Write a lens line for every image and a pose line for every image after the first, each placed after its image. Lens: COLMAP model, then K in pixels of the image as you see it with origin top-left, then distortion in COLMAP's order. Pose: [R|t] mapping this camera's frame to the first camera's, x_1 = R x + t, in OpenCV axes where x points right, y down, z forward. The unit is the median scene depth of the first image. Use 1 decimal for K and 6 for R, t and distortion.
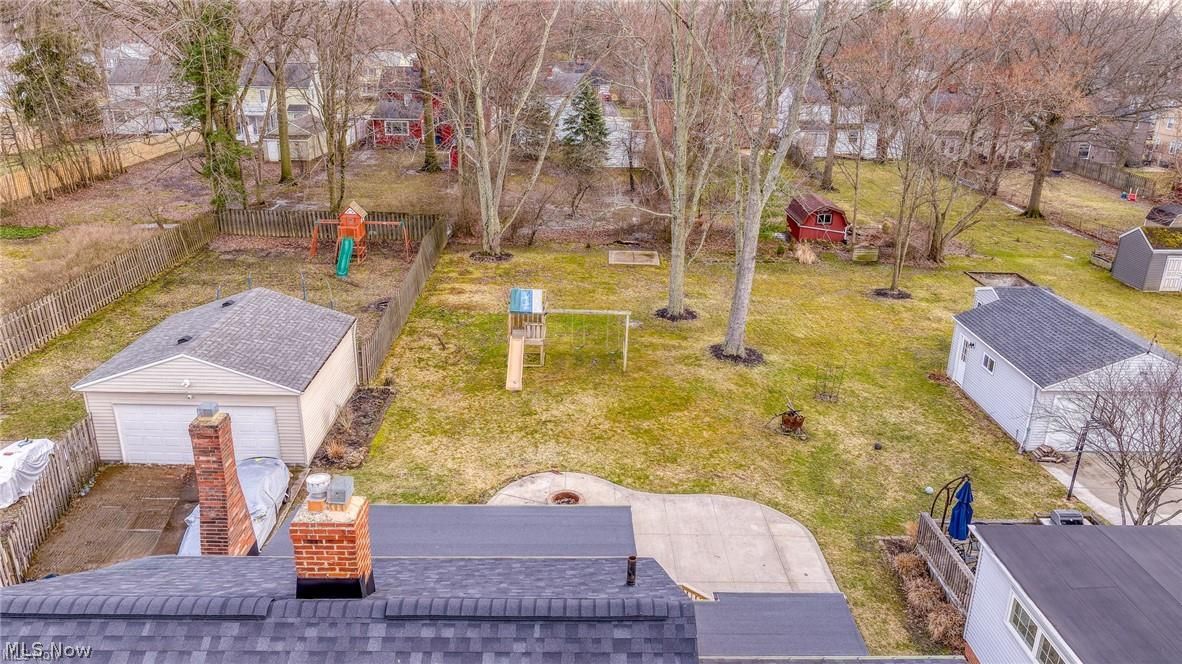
lens RADIAL K [[840.7, 0, 591.5], [0, 840.7, 331.0], [0, 0, 1]] dist [-0.001074, -0.001768]
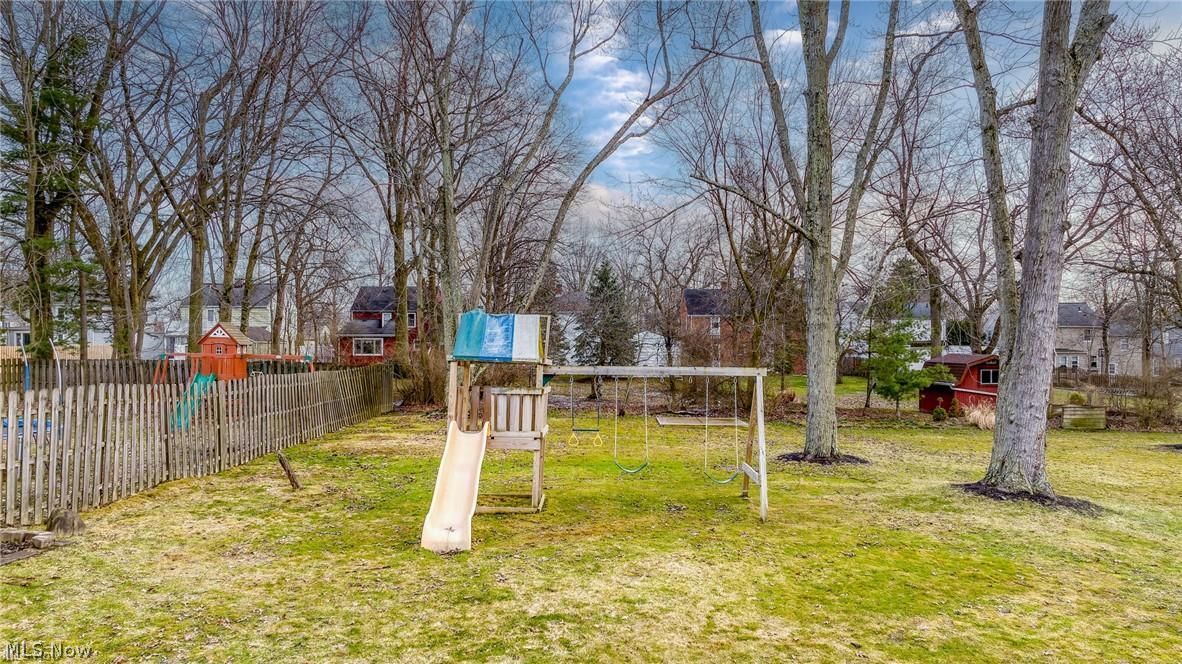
lens RADIAL K [[840.7, 0, 586.5], [0, 840.7, 334.2], [0, 0, 1]] dist [-0.001074, -0.001768]
pose [[0.999801, -0.015161, -0.012950, -0.033196], [0.009376, 0.930668, -0.365744, 0.111942], [0.017598, 0.365550, 0.930625, 0.673523]]
